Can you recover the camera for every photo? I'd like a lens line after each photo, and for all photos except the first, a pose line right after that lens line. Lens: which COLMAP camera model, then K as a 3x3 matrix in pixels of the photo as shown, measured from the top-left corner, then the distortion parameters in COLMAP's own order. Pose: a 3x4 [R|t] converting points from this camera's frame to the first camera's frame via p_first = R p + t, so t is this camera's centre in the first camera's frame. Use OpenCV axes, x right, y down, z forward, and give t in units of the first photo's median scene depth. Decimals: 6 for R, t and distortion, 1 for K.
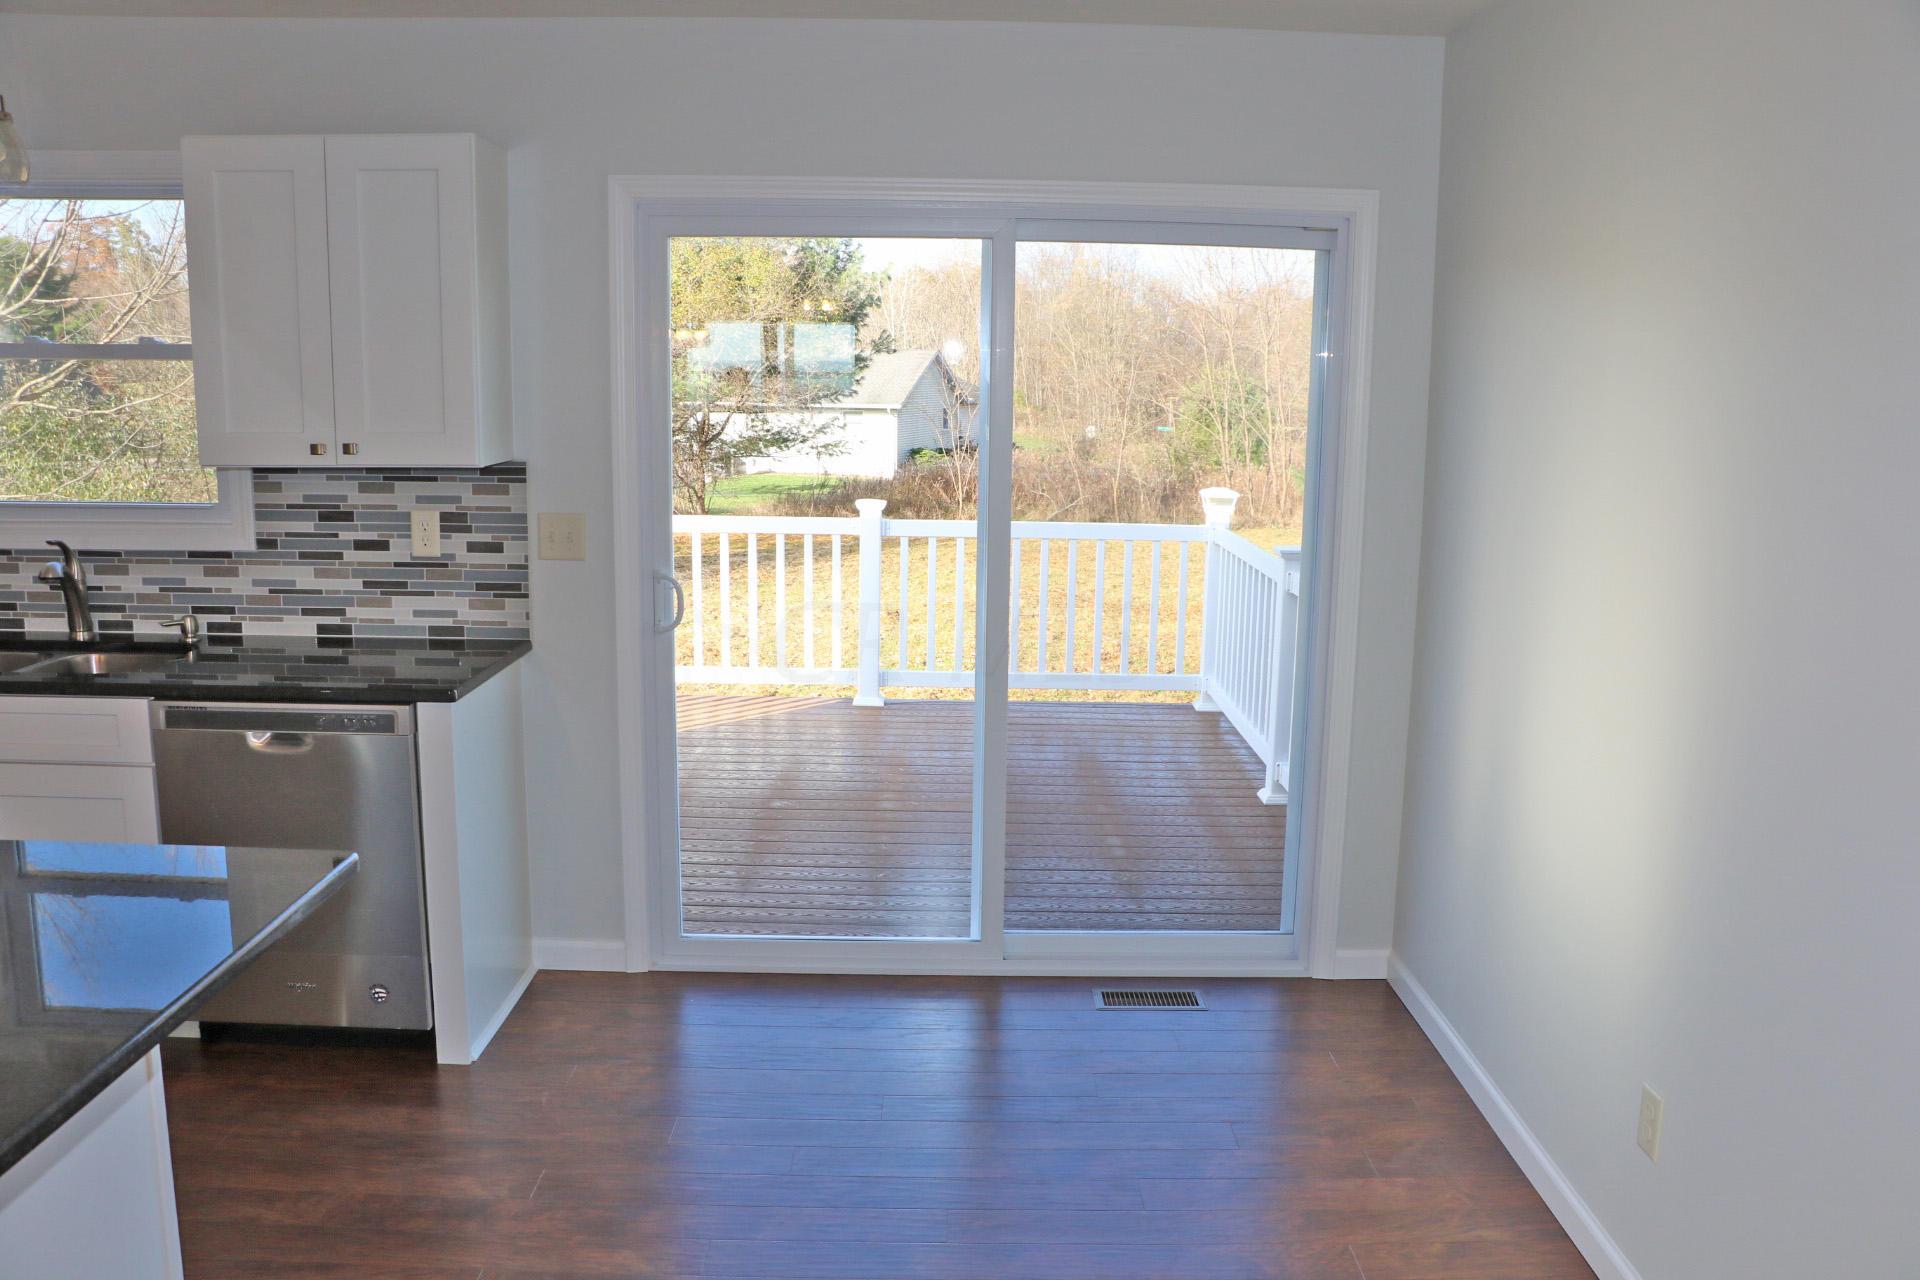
lens RADIAL K [[1604.6, 0, 954.9], [0, 1604.6, 636.8], [0, 0, 1]] dist [-0.100015, -0.000687]
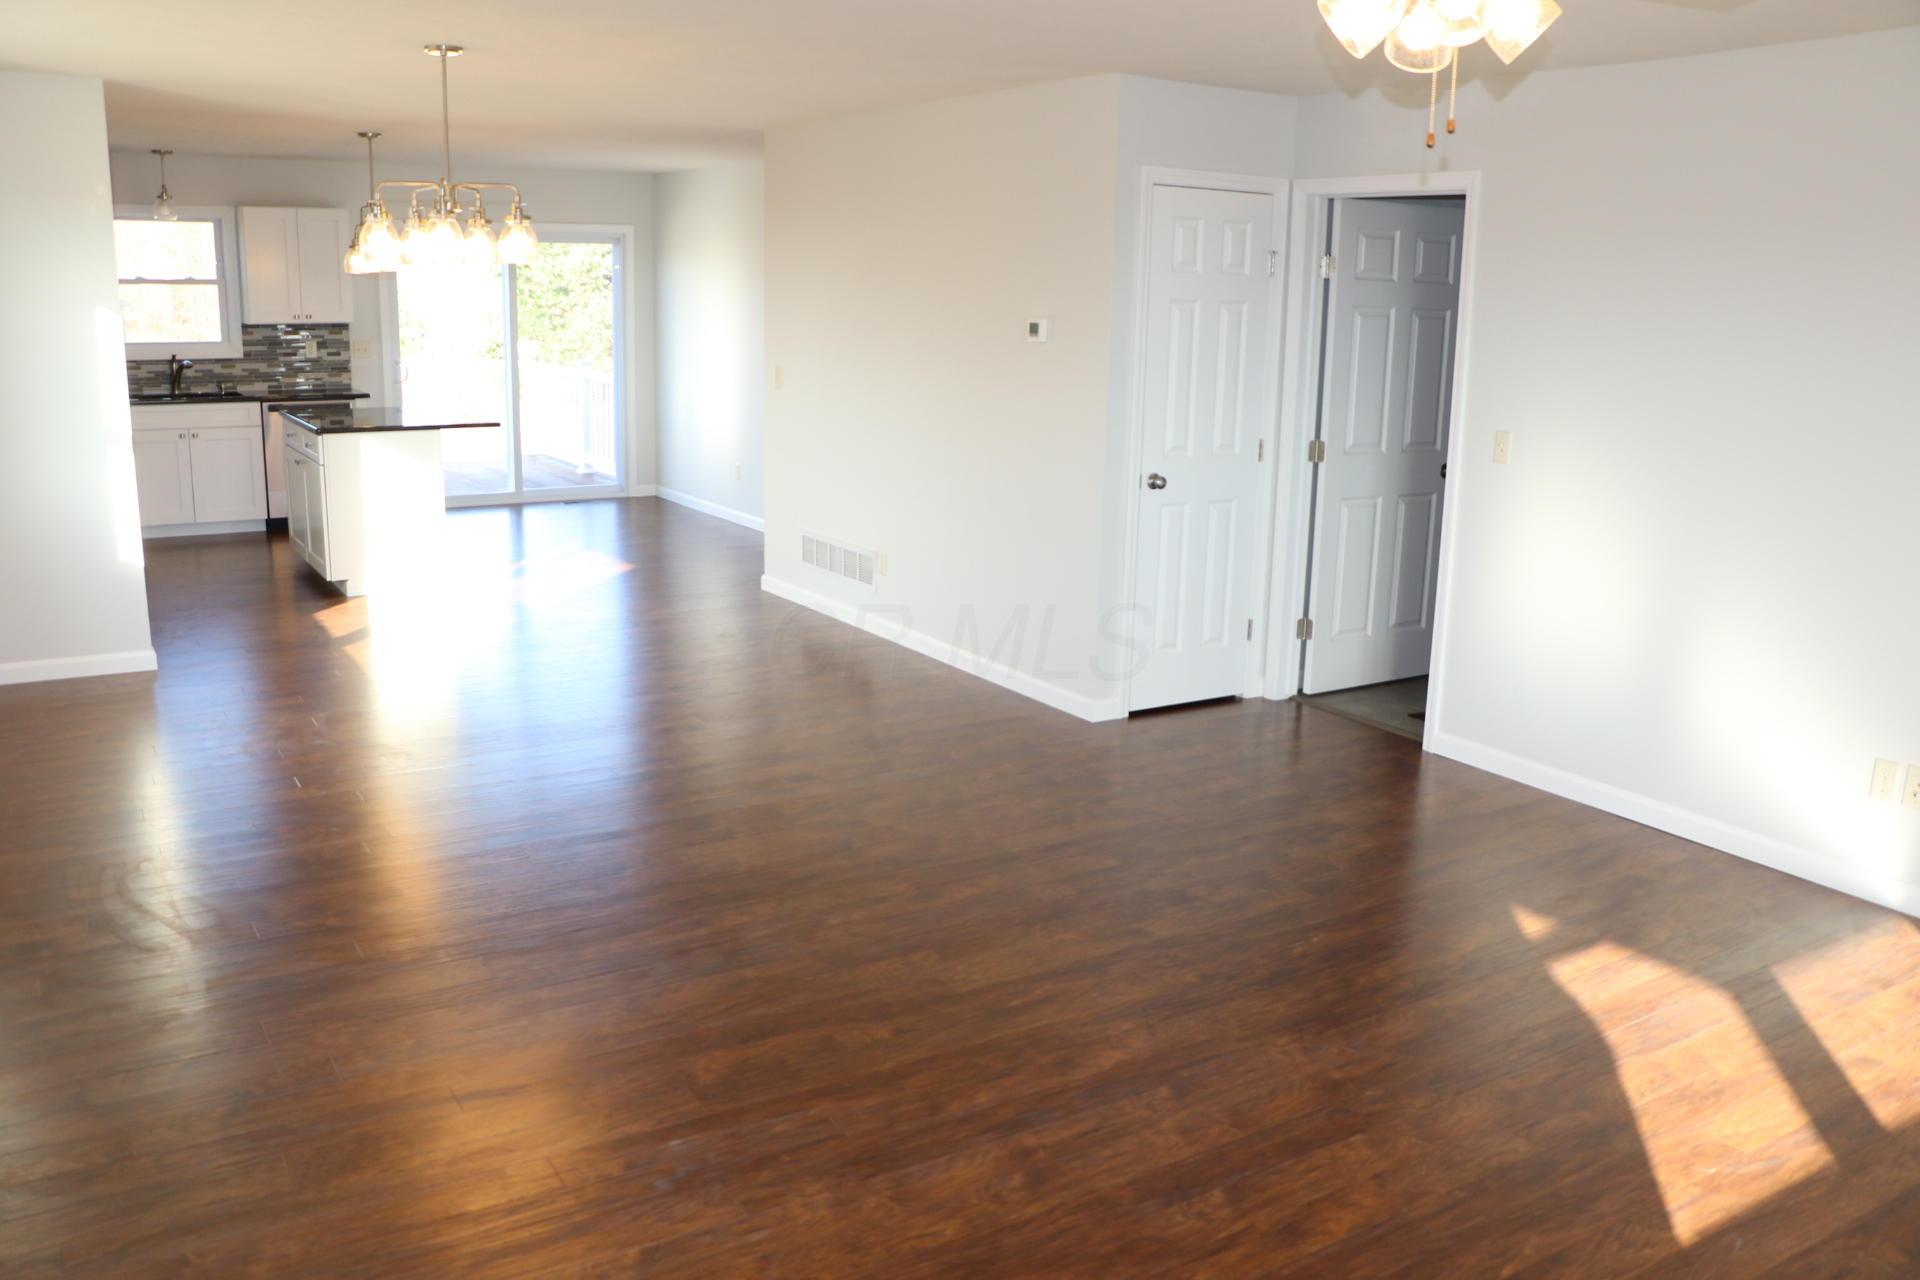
lens RADIAL K [[1604.6, 0, 958.5], [0, 1604.6, 638.2], [0, 0, 1]] dist [-0.100015, -0.000687]
pose [[0.847181, -0.110259, 0.519737, -0.846267], [0.078459, 0.993467, 0.082869, 0.289406], [-0.525479, -0.029427, 0.850297, -1.881155]]
